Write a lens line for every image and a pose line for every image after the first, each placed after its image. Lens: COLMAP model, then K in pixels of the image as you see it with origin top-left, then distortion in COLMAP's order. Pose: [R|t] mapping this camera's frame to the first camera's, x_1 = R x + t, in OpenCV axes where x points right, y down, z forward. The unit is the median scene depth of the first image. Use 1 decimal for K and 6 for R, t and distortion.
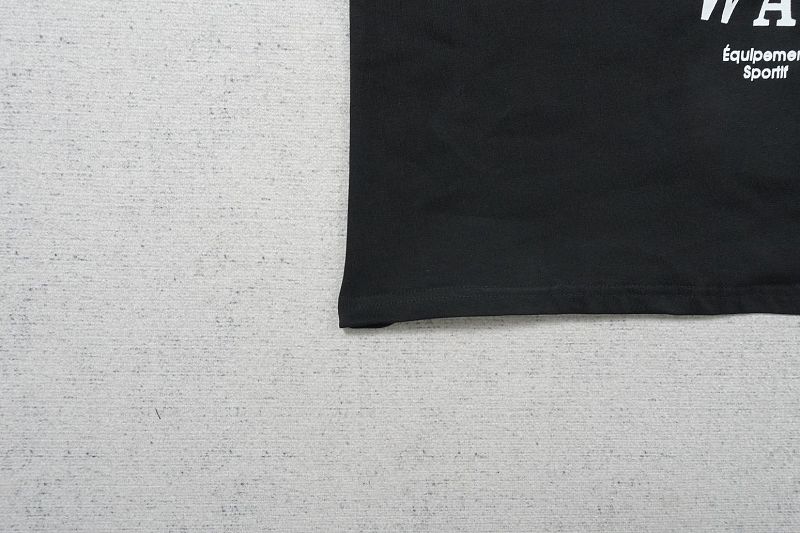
lens RADIAL K [[546.5, 0, 406.6], [0, 546.5, 267.5], [0, 0, 1]] dist [0.001119, 0.005839]
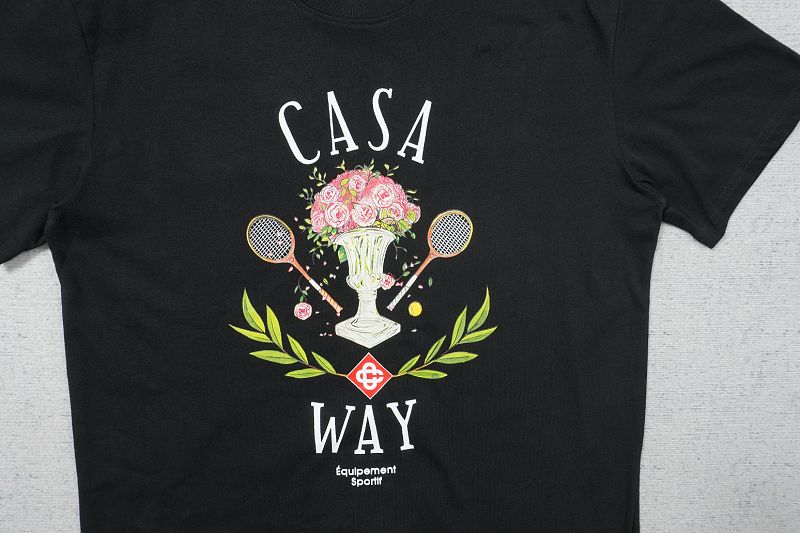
lens RADIAL K [[546.5, 0, 386.3], [0, 546.5, 271.7], [0, 0, 1]] dist [0.001119, 0.005839]
pose [[0.999939, -0.010541, 0.003279, 0.701826], [0.010534, 0.999942, 0.002086, -0.914050], [-0.003301, -0.002052, 0.999992, -0.468661]]
